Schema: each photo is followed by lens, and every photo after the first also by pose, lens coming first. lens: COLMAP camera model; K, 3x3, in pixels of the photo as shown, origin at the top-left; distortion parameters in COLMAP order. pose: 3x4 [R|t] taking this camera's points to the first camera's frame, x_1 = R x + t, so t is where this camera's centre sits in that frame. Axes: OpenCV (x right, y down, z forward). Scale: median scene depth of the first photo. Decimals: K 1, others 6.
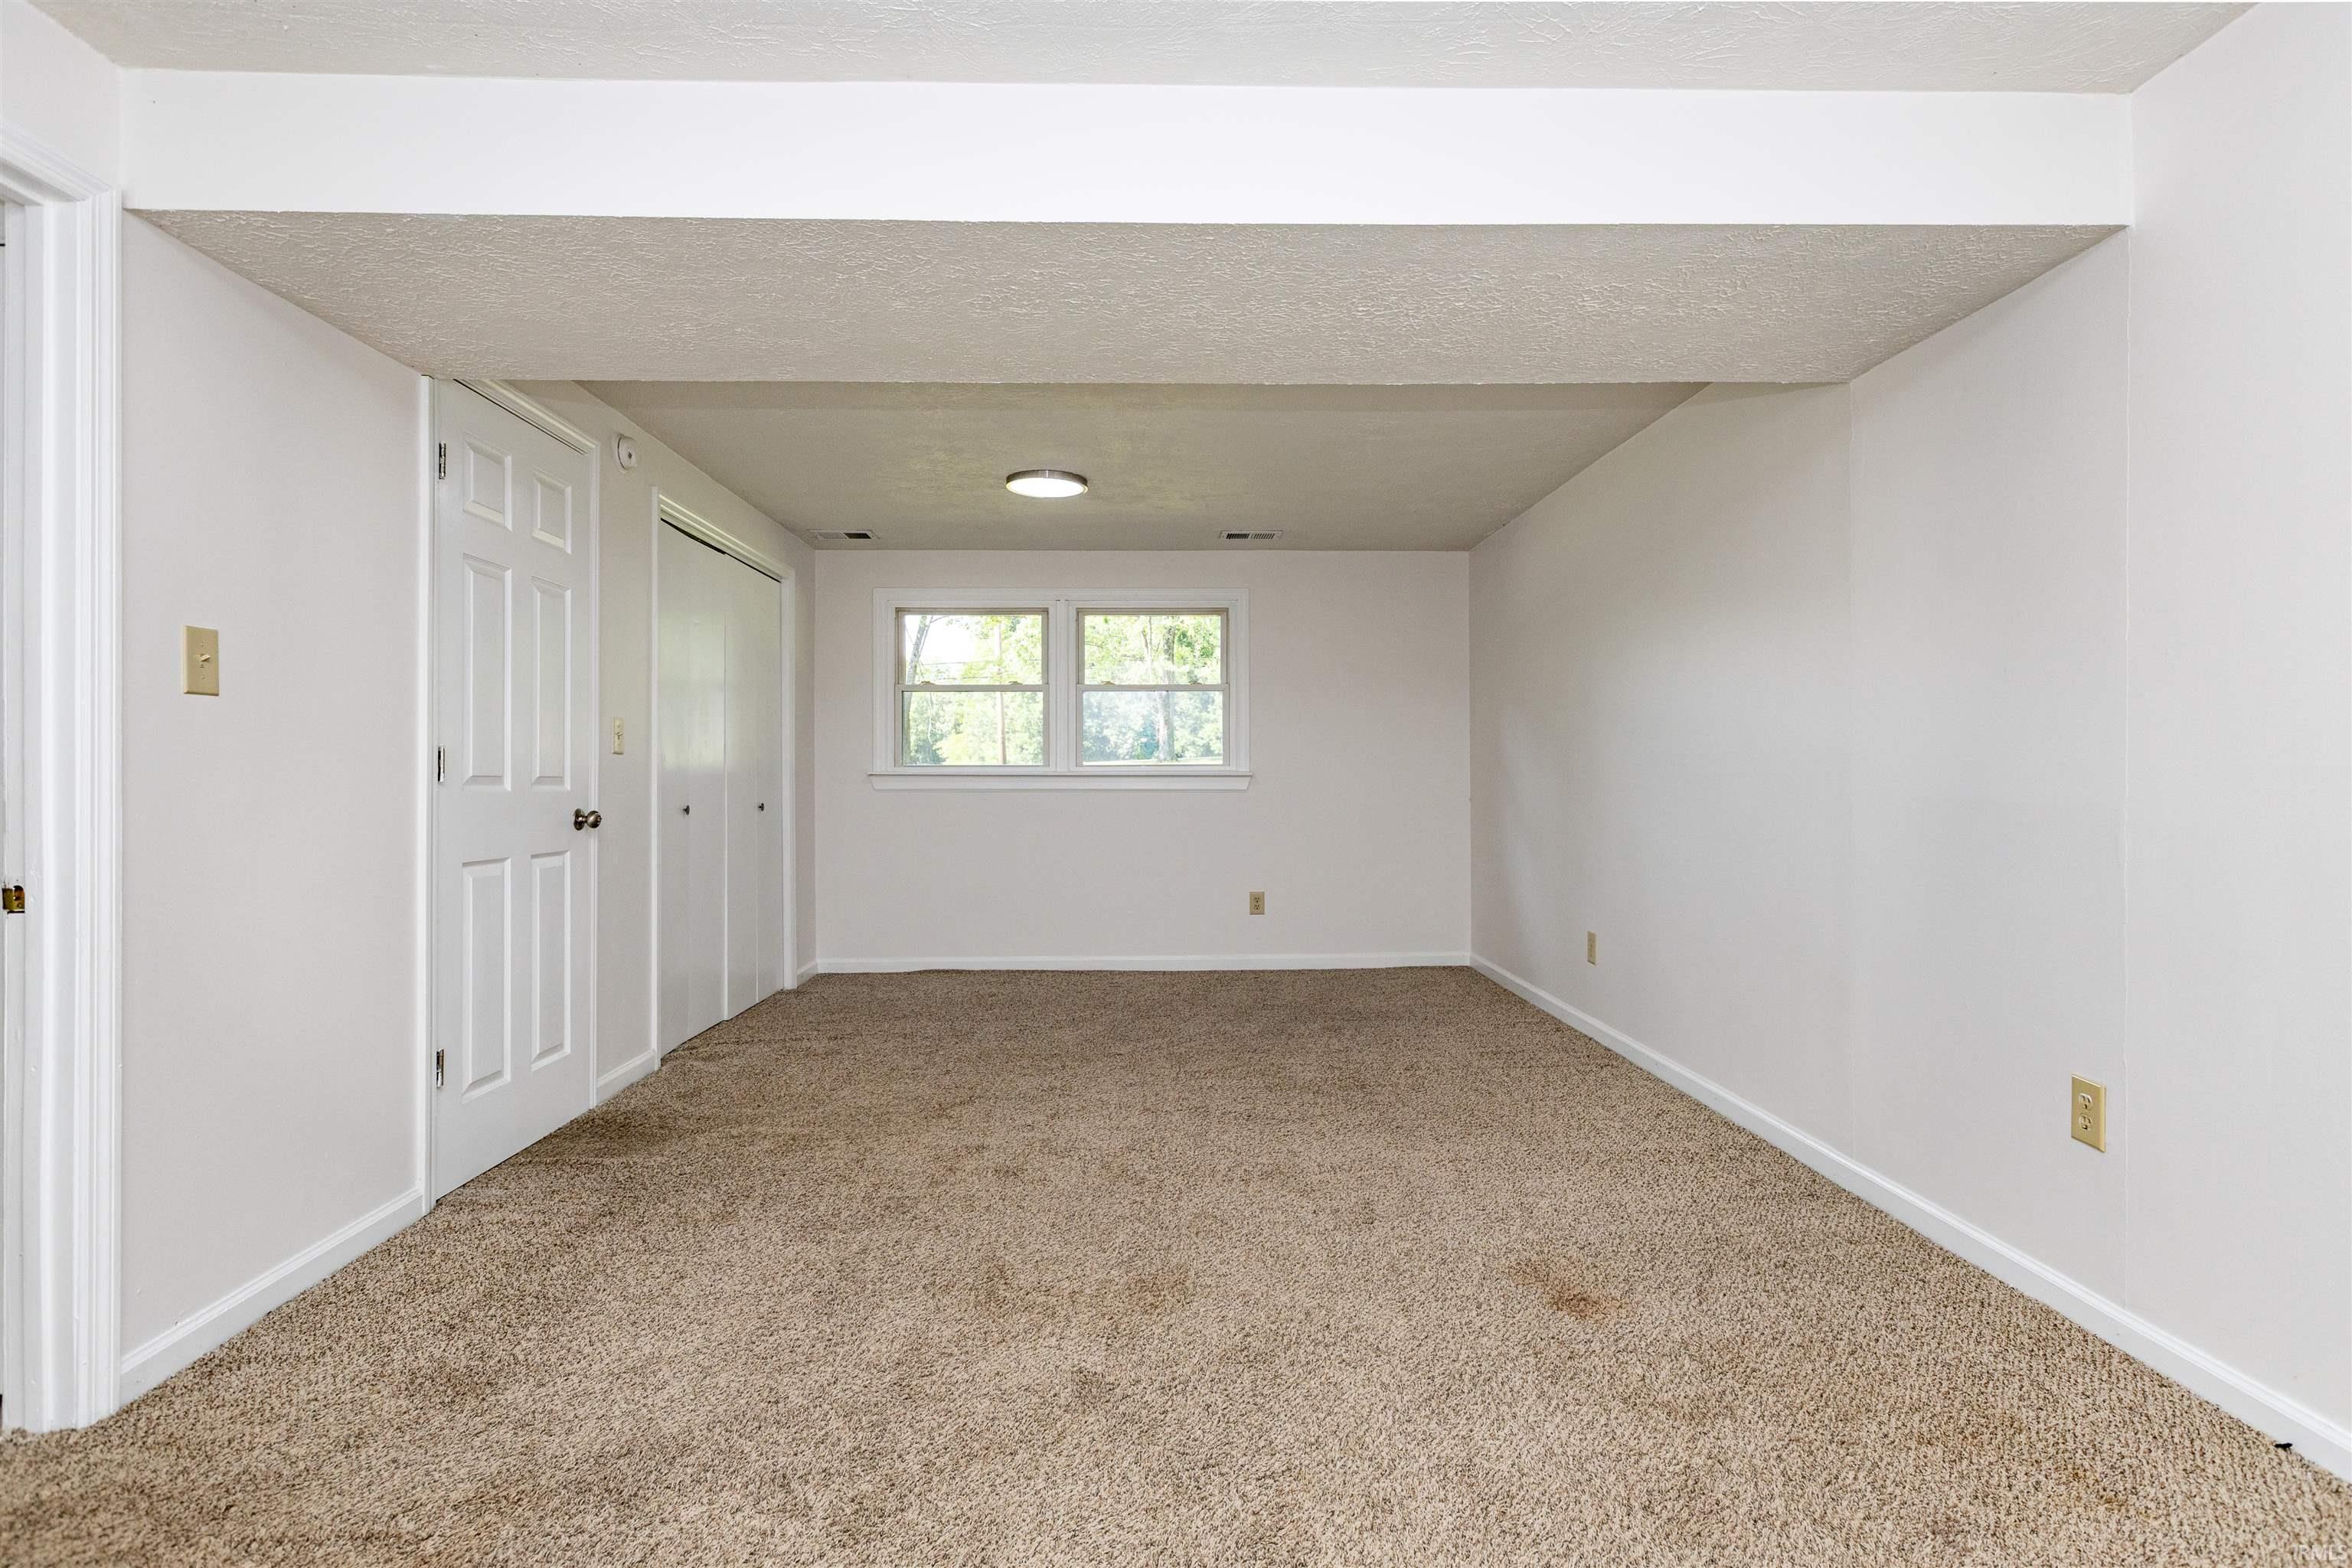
lens RADIAL K [[1158.6, 0, 1176.0], [0, 1158.6, 784.0], [0, 0, 1]] dist [-0.005106, 0.001473]
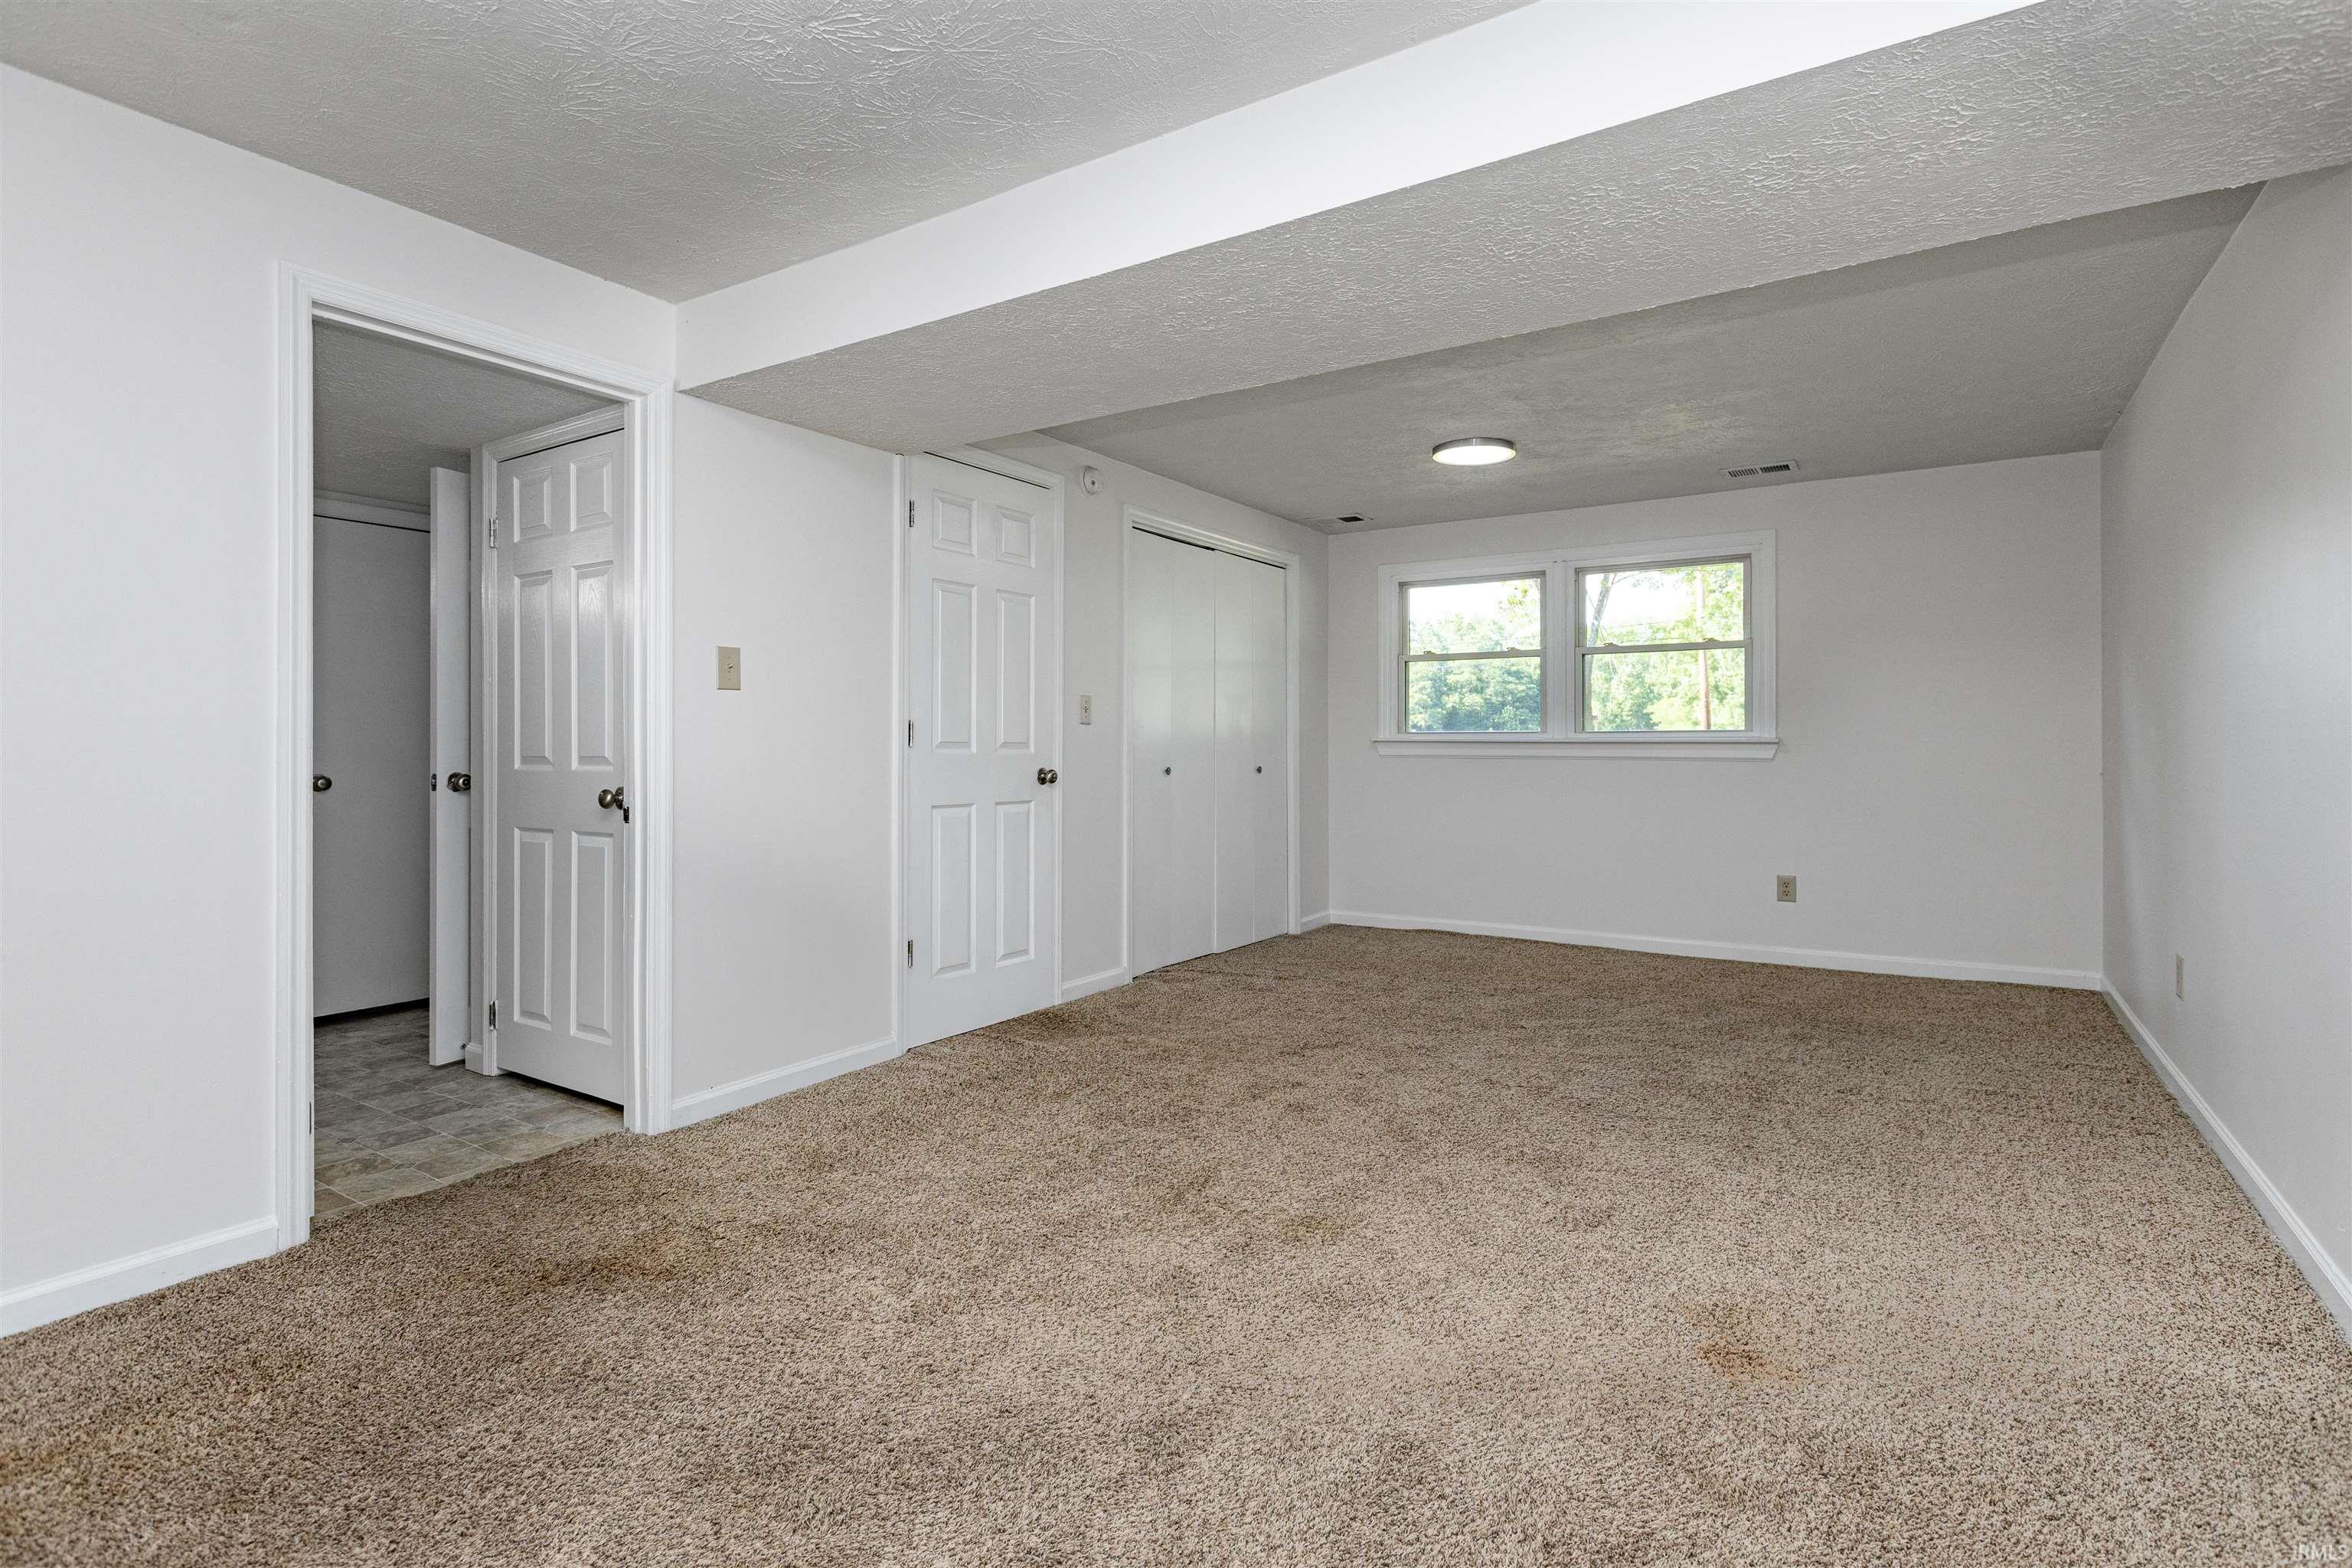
lens RADIAL K [[1155.0, 0, 1171.3], [0, 1155.0, 753.5], [0, 0, 1]] dist [-0.004541, 0.000001]
pose [[0.818772, 0.007288, -0.574073, 0.342244], [-0.005439, 0.999973, 0.004938, -0.001432], [0.574093, -0.000921, 0.818789, 0.041704]]
